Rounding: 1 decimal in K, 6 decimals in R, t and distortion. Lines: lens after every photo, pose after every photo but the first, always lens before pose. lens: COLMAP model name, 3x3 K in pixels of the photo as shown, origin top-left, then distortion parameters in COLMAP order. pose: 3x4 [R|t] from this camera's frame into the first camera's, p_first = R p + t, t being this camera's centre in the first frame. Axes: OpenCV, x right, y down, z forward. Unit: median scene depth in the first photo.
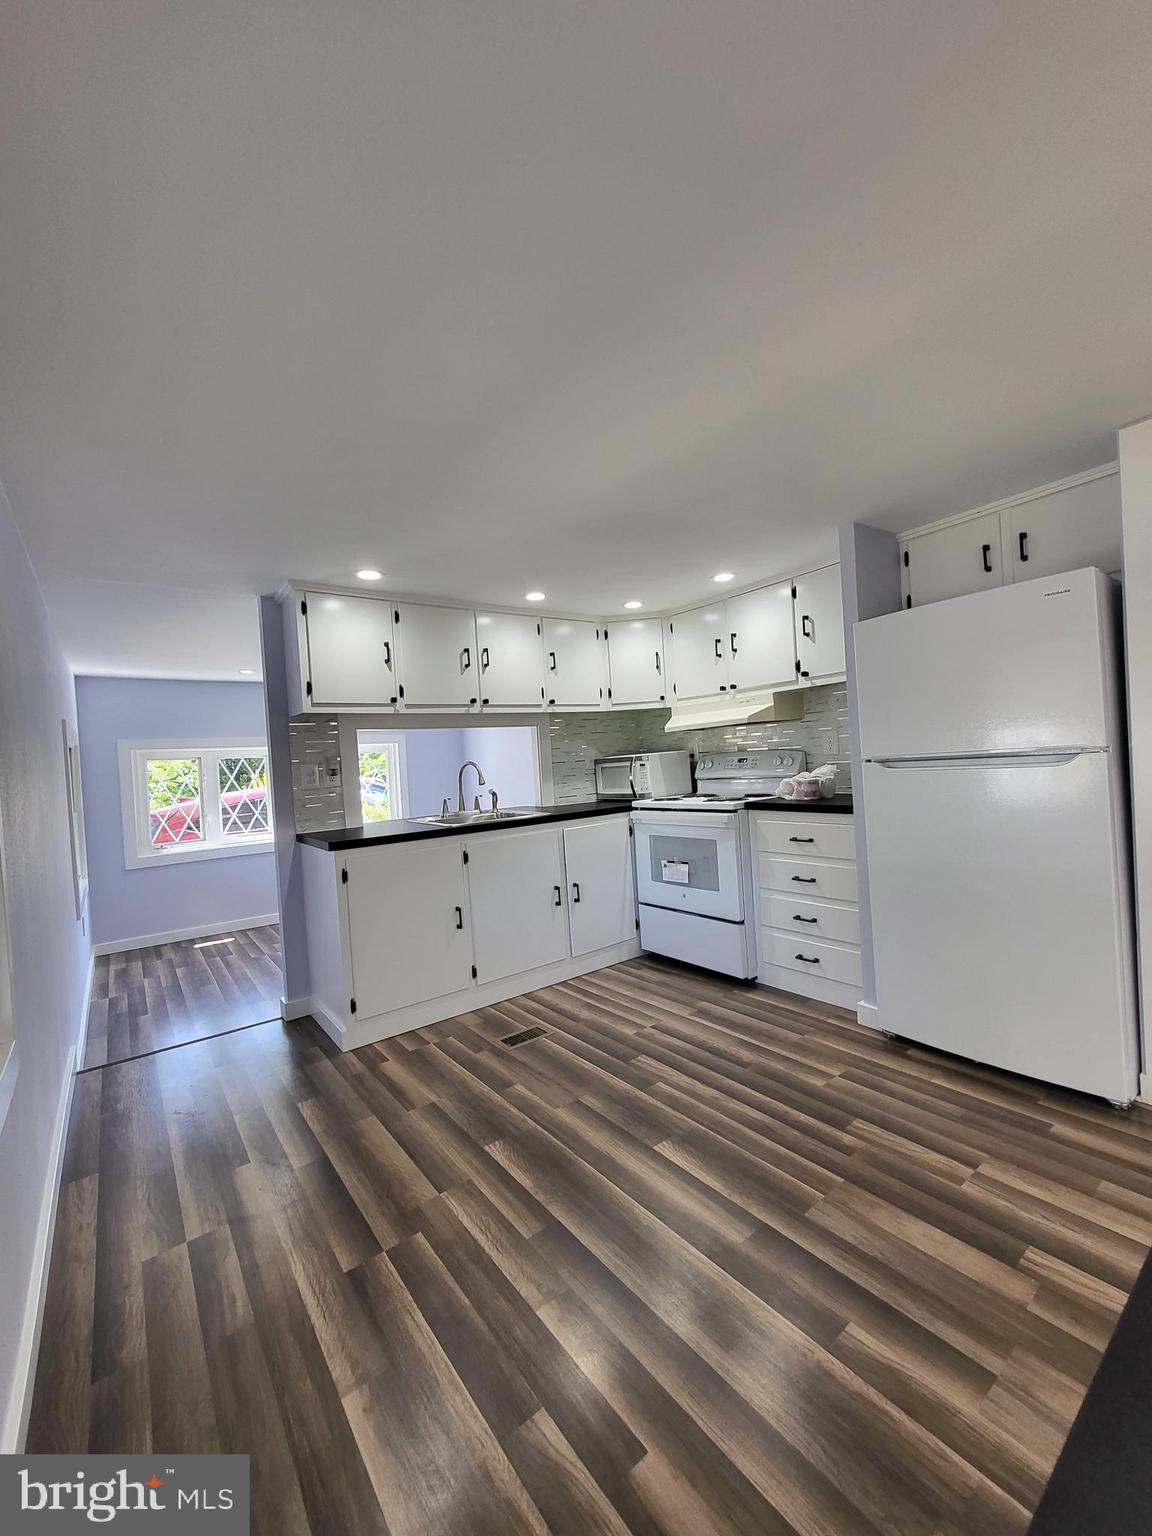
lens RADIAL K [[616.0, 0, 576.0], [0, 616.0, 770.8], [0, 0, 1]] dist [-0.000805, 0.000323]
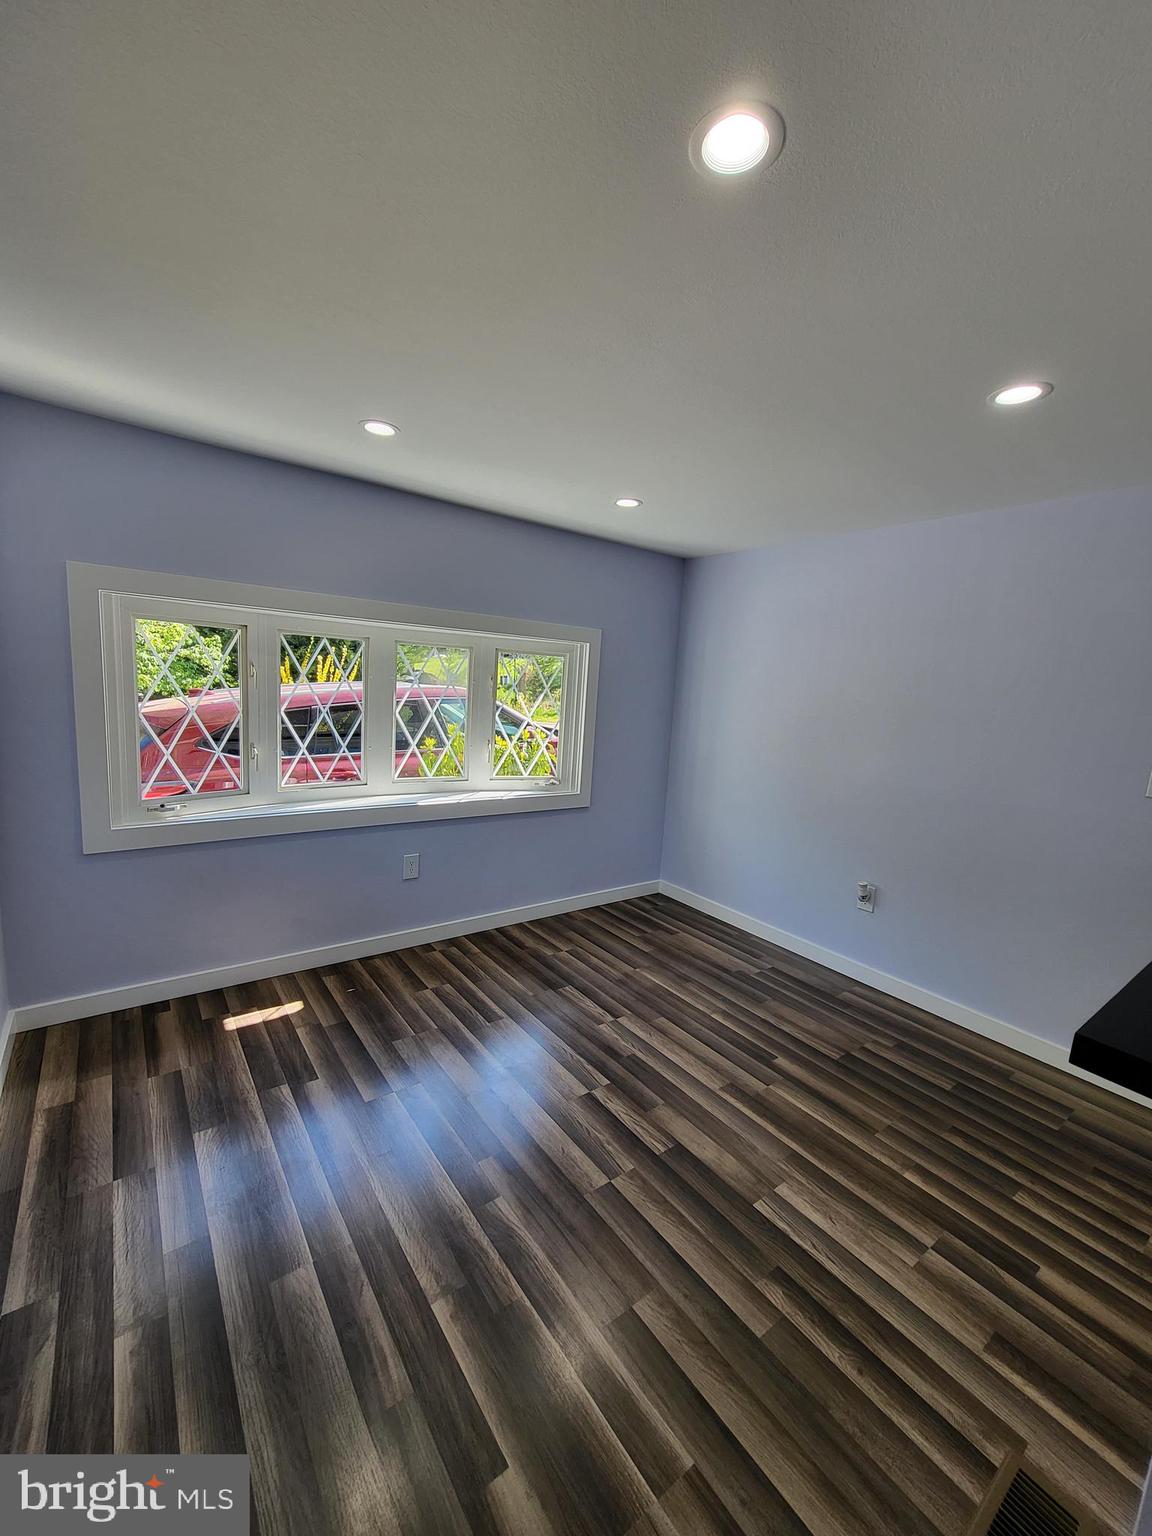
lens RADIAL K [[618.4, 0, 570.6], [0, 618.4, 765.1], [0, 0, 1]] dist [-0.000020, -0.000142]
pose [[0.993738, 0.111395, 0.008724, -0.872211], [-0.111554, 0.984633, 0.134360, -0.015389], [0.006377, -0.134492, 0.990894, 1.266999]]
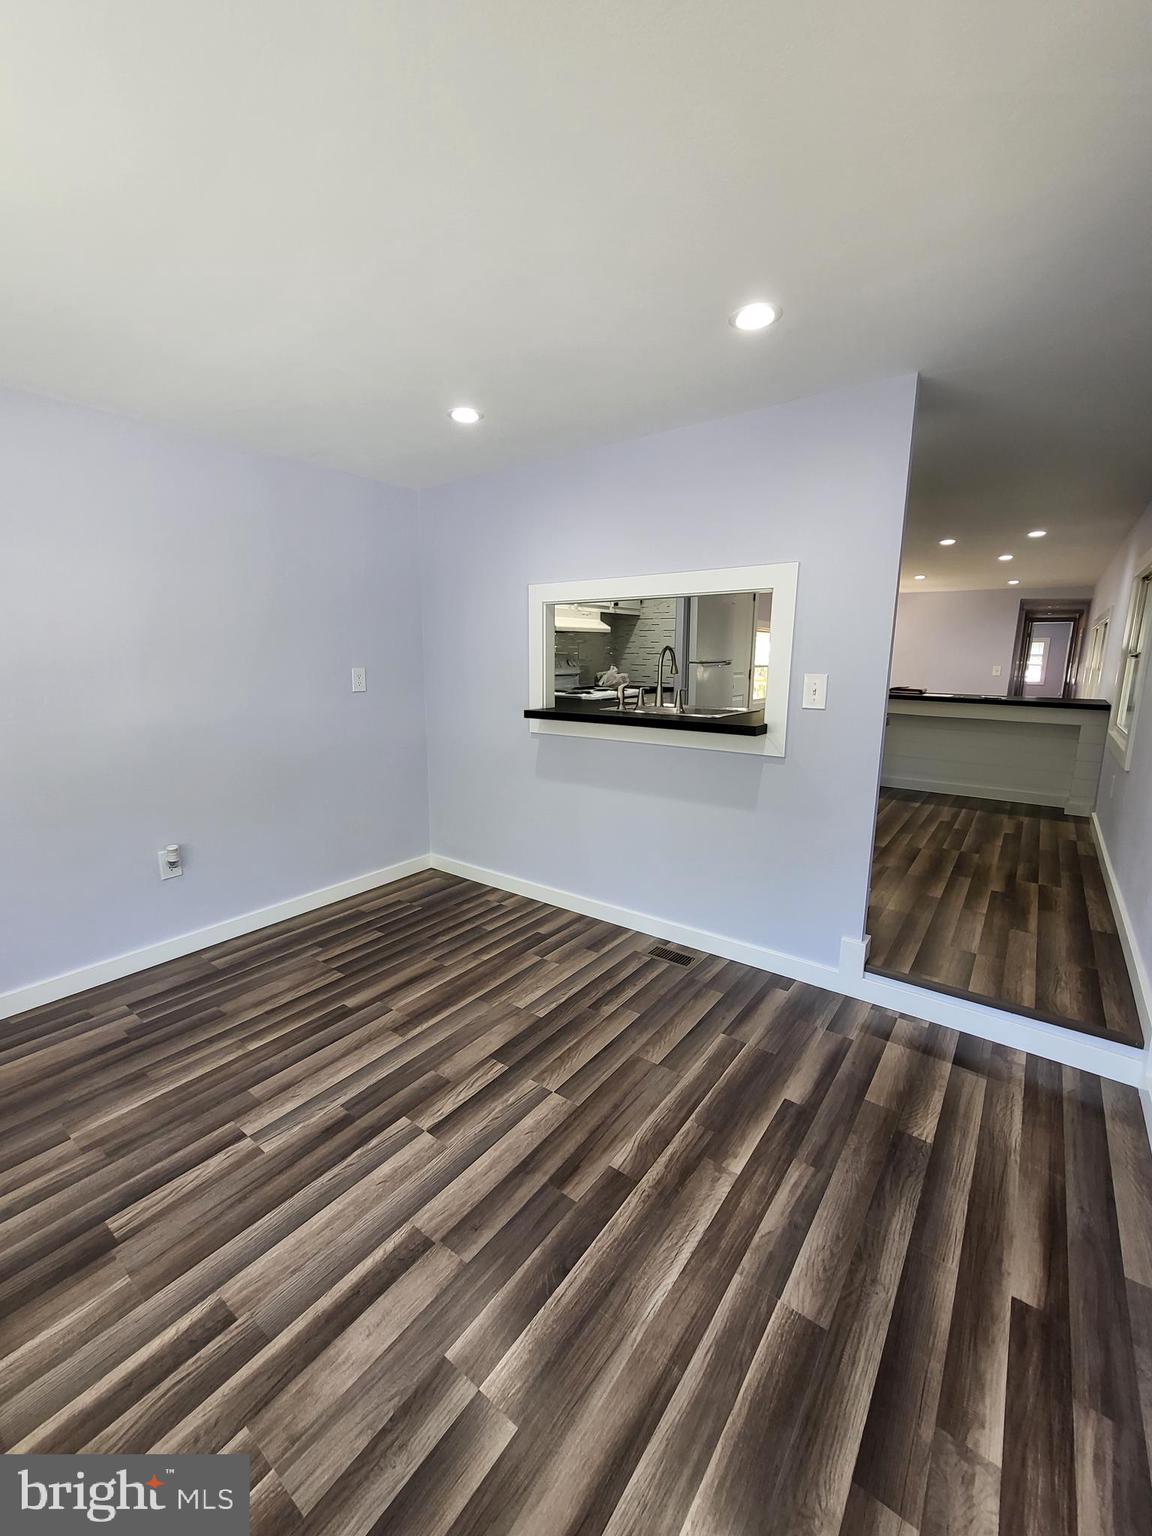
lens RADIAL K [[618.4, 0, 570.6], [0, 618.4, 765.1], [0, 0, 1]] dist [-0.000020, -0.000142]
pose [[-0.272537, -0.119605, 0.954682, -1.513429], [0.023539, 0.991117, 0.130890, 0.056487], [-0.961857, 0.058144, -0.267301, 2.155532]]
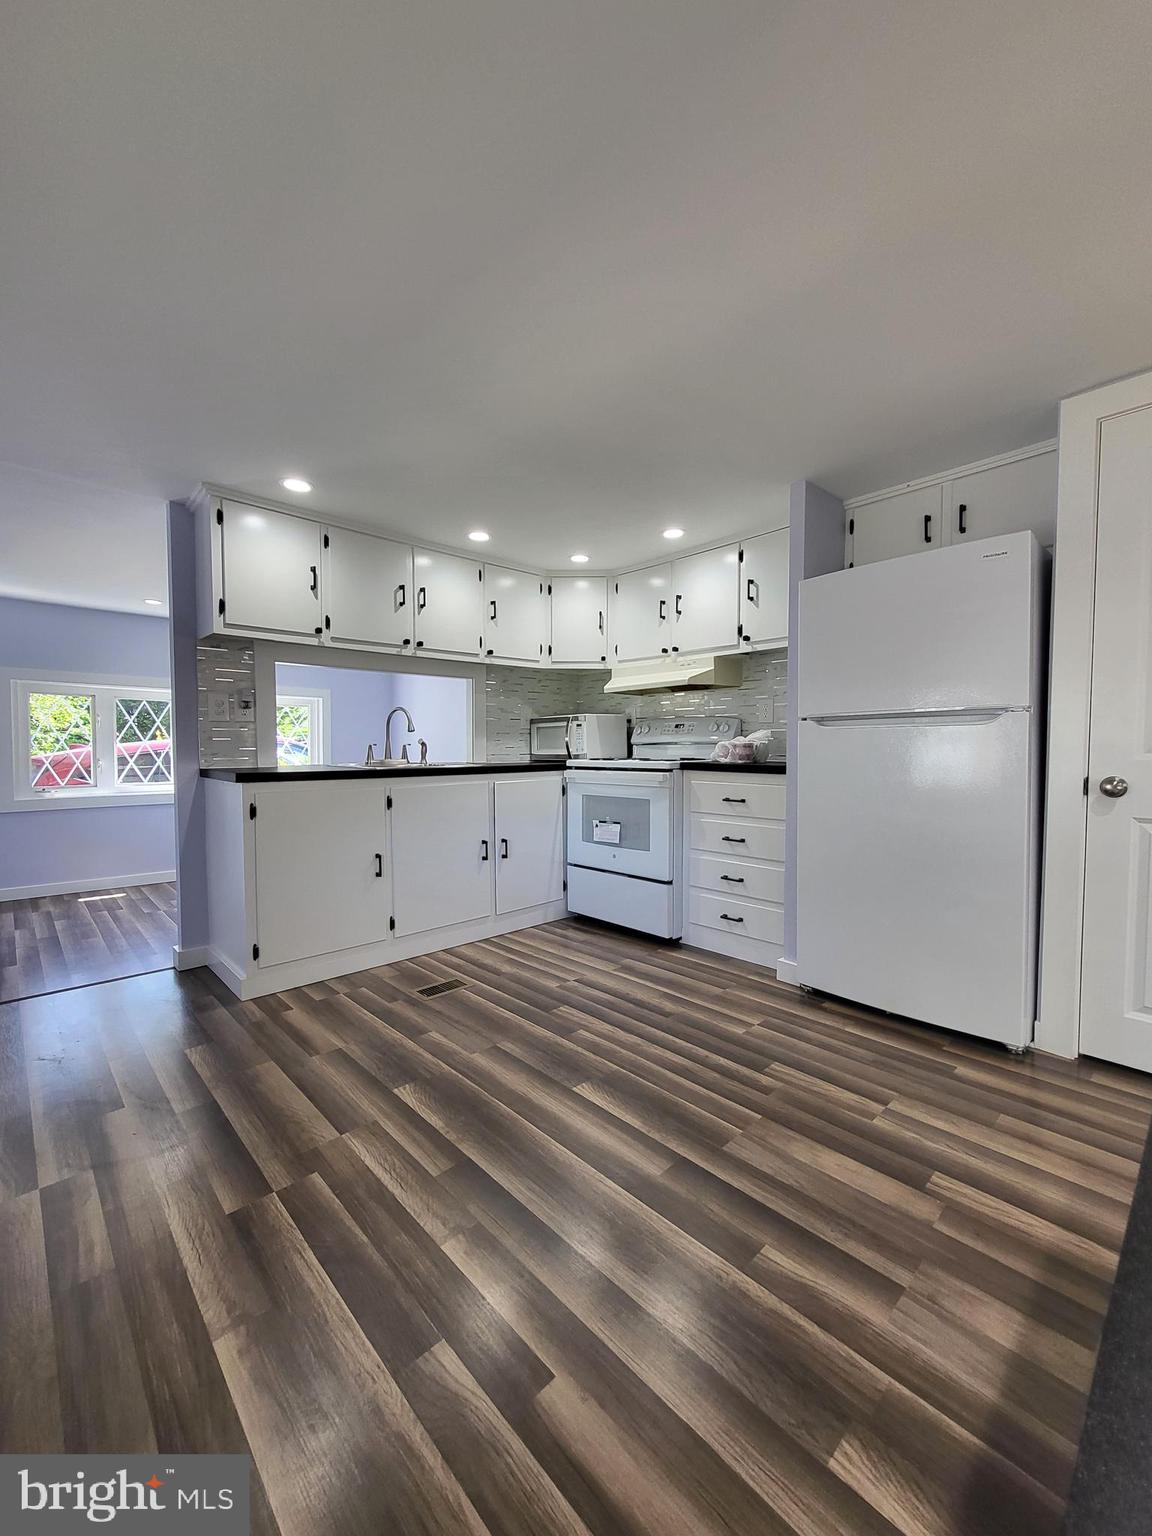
lens RADIAL K [[616.7, 0, 576.0], [0, 616.7, 771.3], [0, 0, 1]] dist [0.001664, -0.000367]
pose [[0.992323, 0.055314, 0.110616, -0.002977], [-0.057815, 0.998136, 0.019534, 0.079156], [-0.109329, -0.025780, 0.993671, 0.041639]]
